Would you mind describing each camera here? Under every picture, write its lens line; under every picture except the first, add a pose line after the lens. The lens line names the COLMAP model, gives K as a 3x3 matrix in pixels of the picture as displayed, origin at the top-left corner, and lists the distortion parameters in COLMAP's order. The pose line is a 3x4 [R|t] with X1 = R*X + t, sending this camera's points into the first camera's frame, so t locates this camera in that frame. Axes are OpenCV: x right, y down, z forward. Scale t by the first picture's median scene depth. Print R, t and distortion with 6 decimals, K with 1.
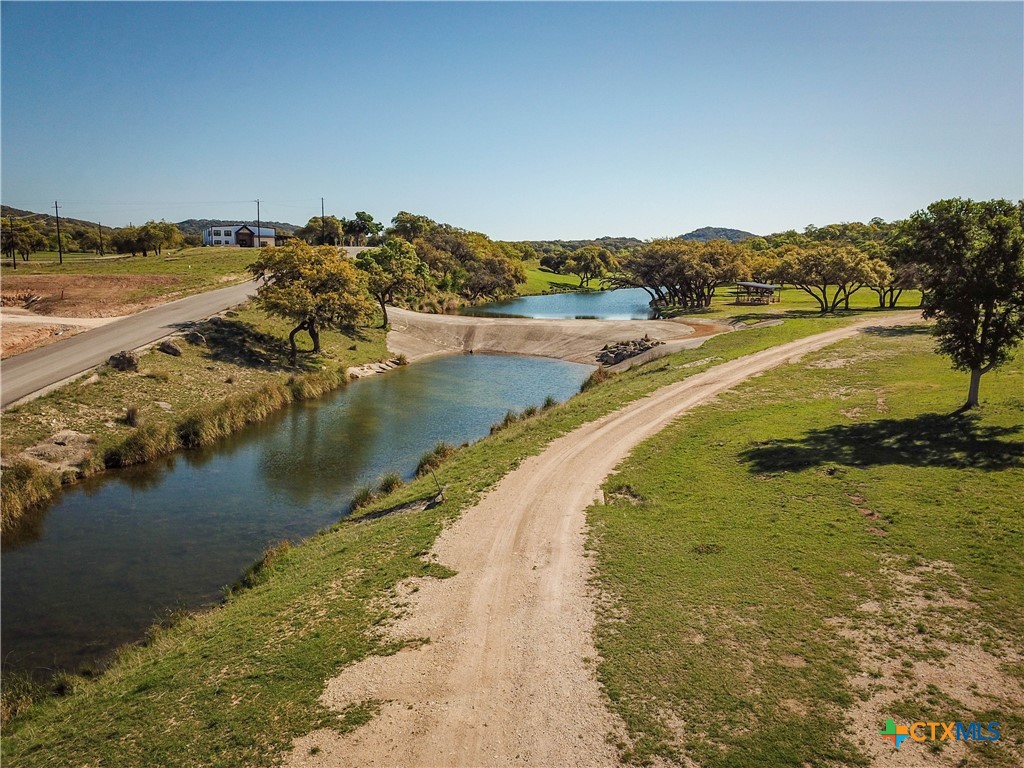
lens RADIAL K [[789.0, 0, 512.0], [0, 789.0, 384.0], [0, 0, 1]] dist [0.028214, -0.000070]
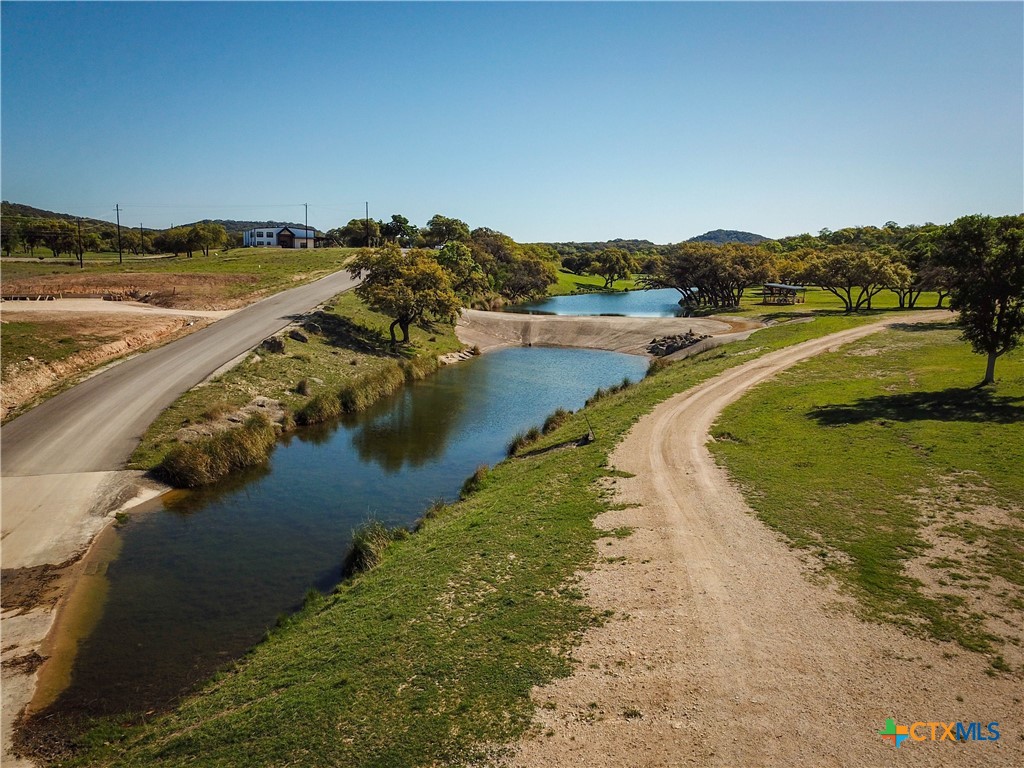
lens RADIAL K [[789.0, 0, 512.0], [0, 789.0, 384.0], [0, 0, 1]] dist [0.028214, -0.000070]
pose [[0.999900, 0.007416, -0.012007, -0.077601], [-0.007437, 0.999971, -0.001768, 0.020106], [0.011993, 0.001857, 0.999926, -0.129228]]
